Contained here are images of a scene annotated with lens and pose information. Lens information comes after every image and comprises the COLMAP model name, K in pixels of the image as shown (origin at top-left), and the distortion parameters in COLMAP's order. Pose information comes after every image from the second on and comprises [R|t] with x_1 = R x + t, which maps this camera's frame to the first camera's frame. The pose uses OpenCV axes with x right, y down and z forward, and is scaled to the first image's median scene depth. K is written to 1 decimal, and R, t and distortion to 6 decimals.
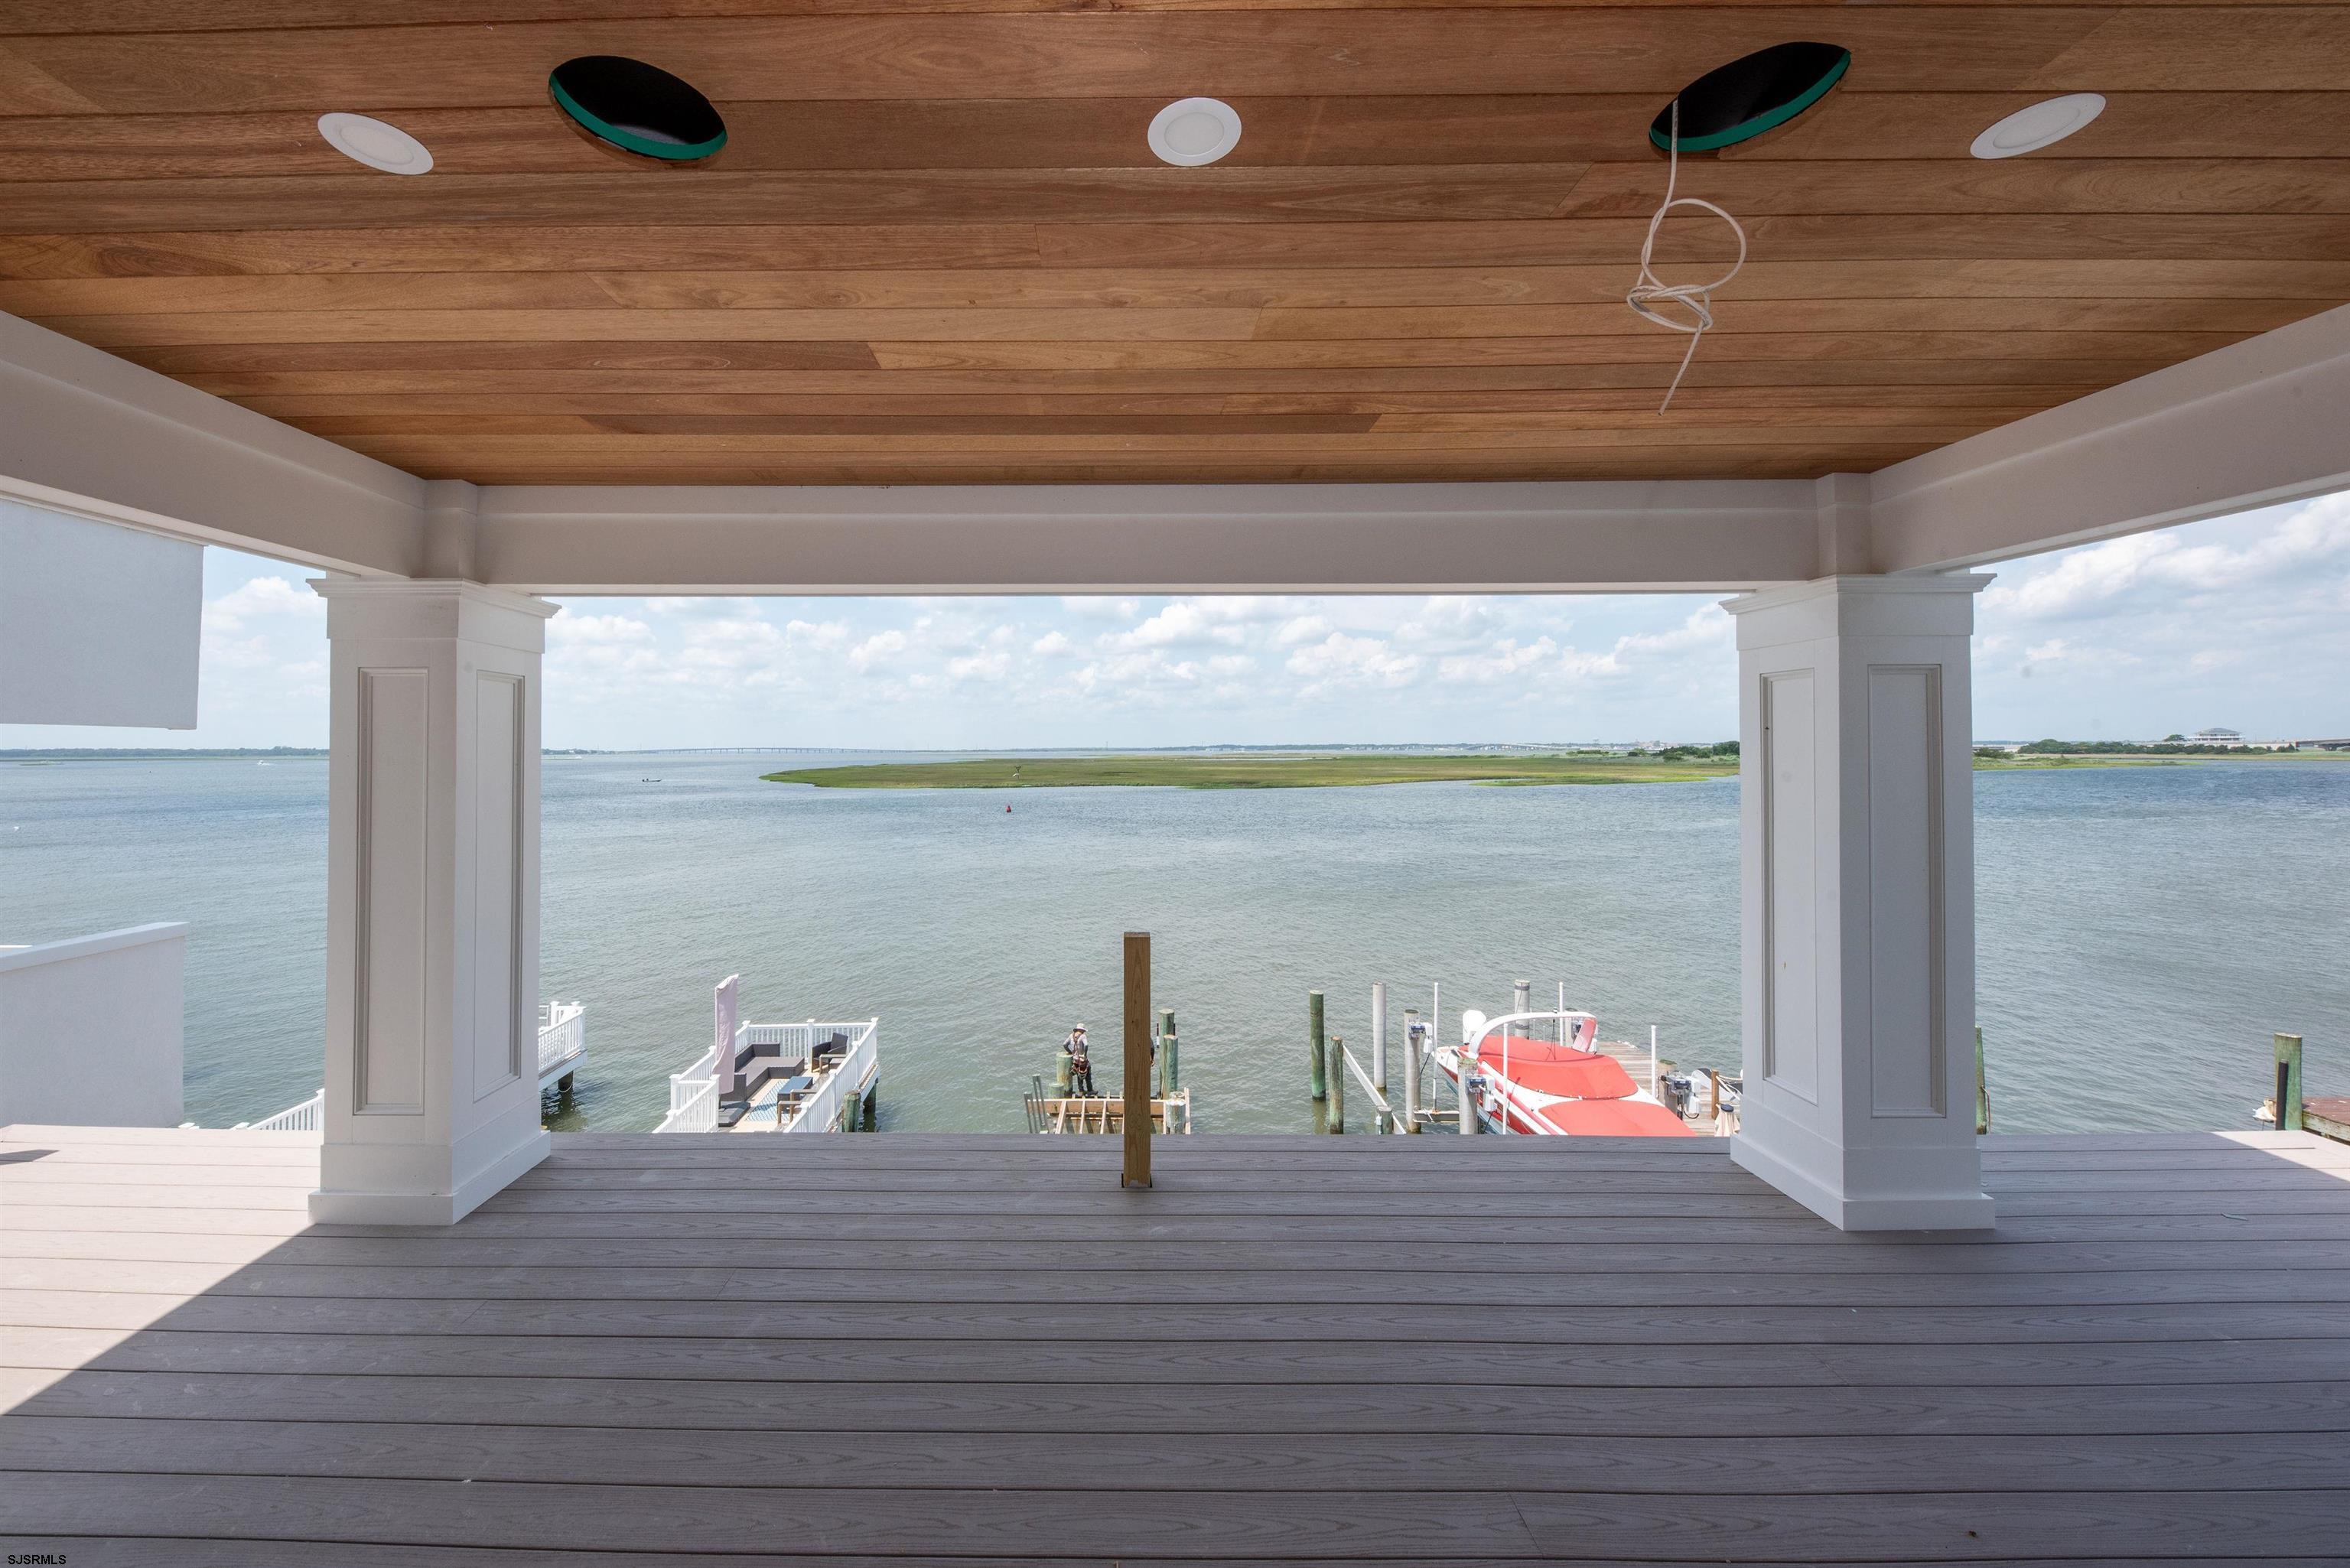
lens RADIAL K [[862.4, 0, 1086.1], [0, 862.4, 755.5], [0, 0, 1]] dist [0.004987, -0.002219]
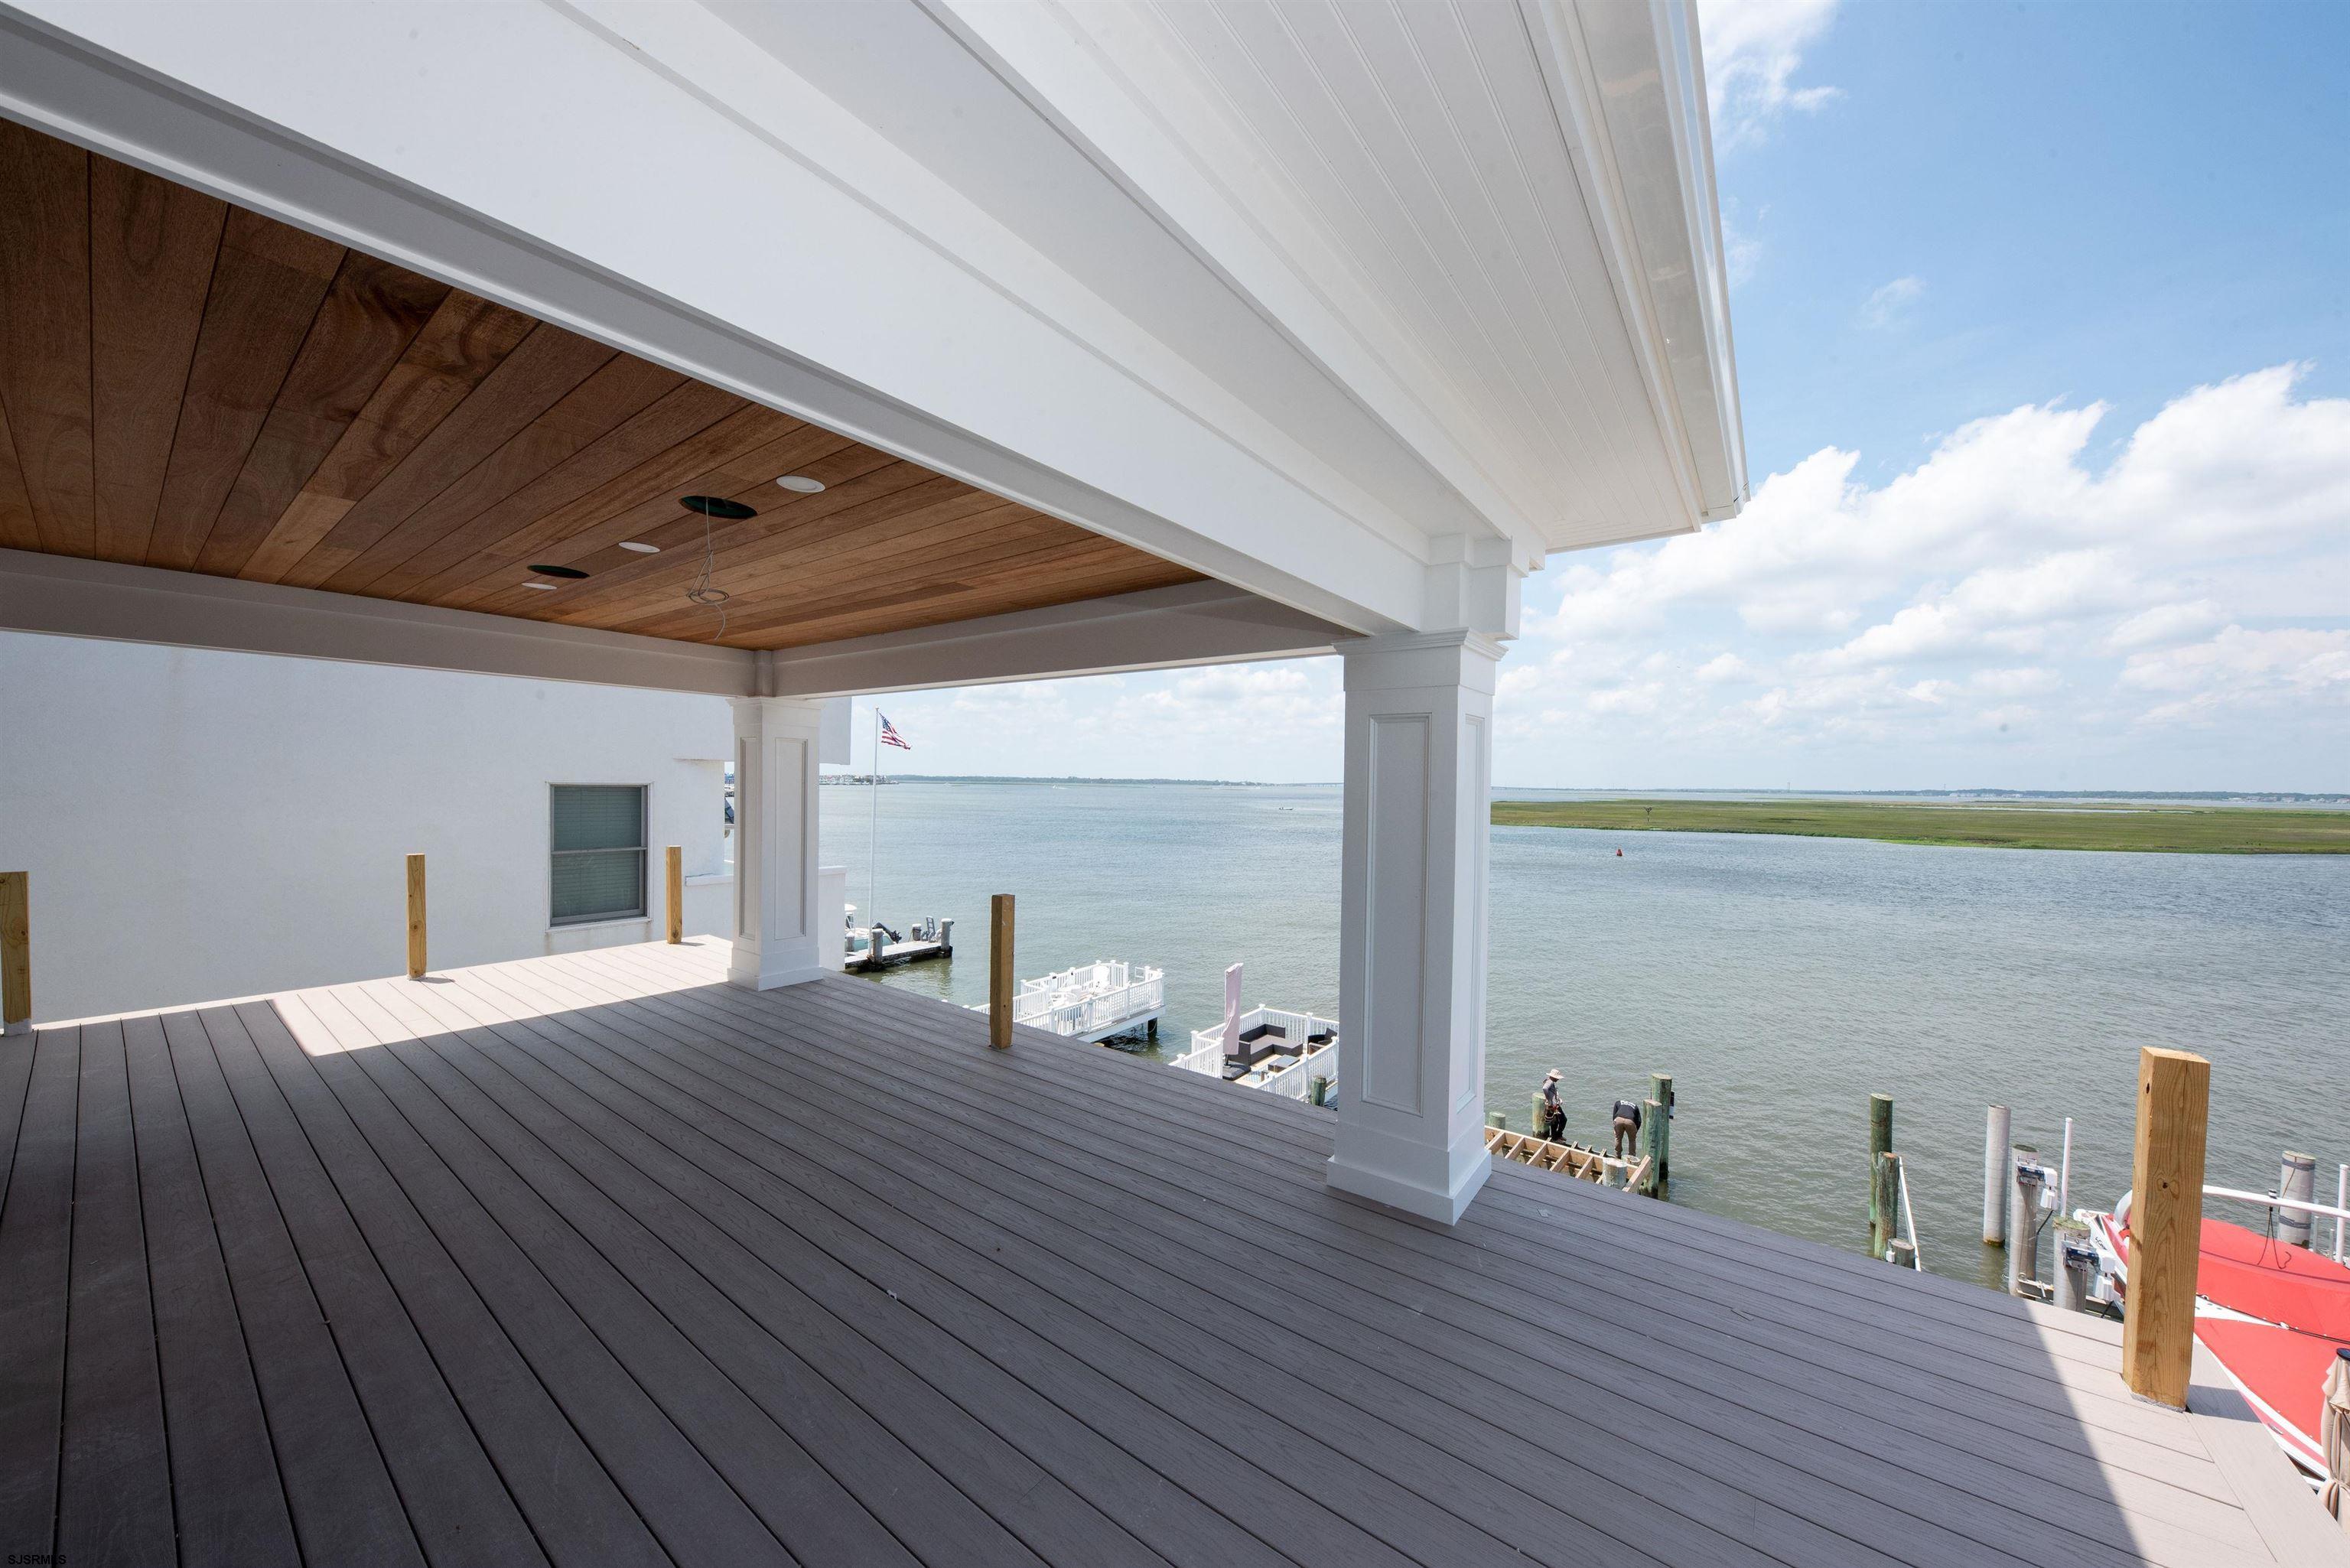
lens RADIAL K [[812.3, 0, 1164.3], [0, 812.3, 817.9], [0, 0, 1]] dist [0.006149, -0.003786]
pose [[0.803957, 0.042816, -0.593144, 0.185807], [-0.022895, 0.998894, 0.041072, -0.000852], [0.594247, -0.019440, 0.804048, -0.005882]]
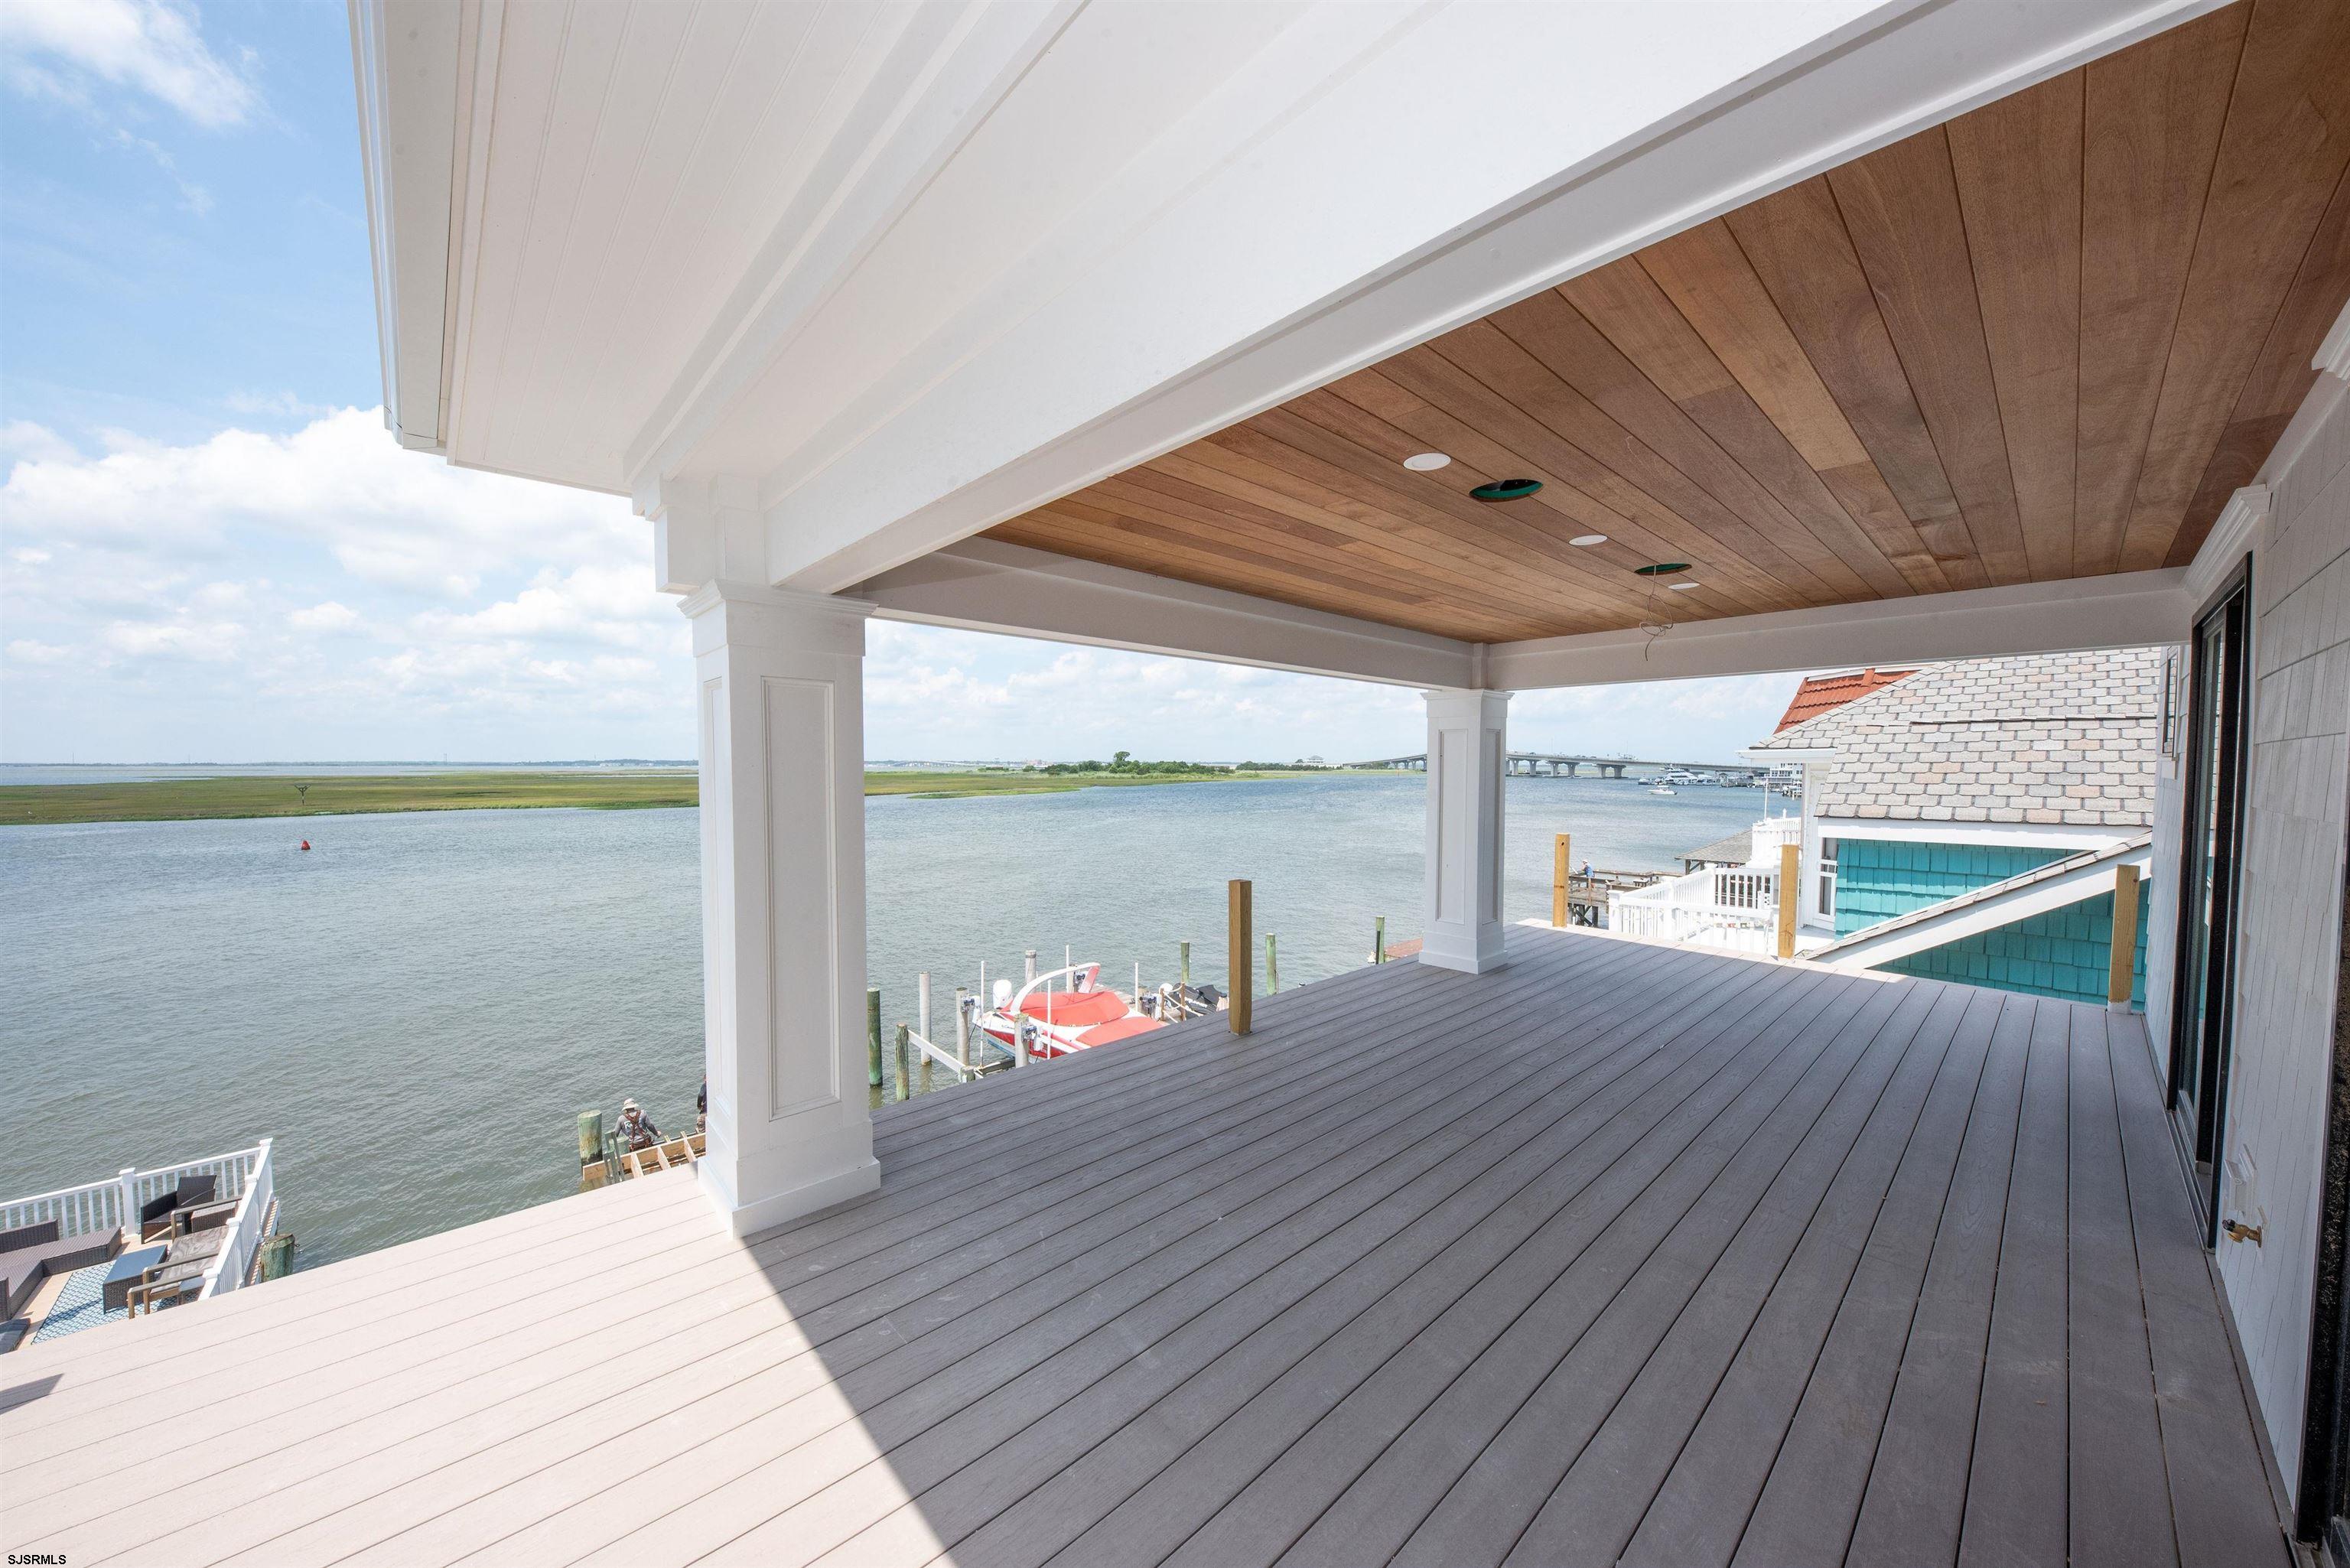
lens RADIAL K [[812.3, 0, 1180.1], [0, 812.3, 821.3], [0, 0, 1]] dist [0.006149, -0.003786]
pose [[0.724804, -0.042970, 0.687614, -0.163952], [0.001191, 0.998130, 0.061119, 0.000806], [-0.688954, -0.043481, 0.723500, -0.001160]]
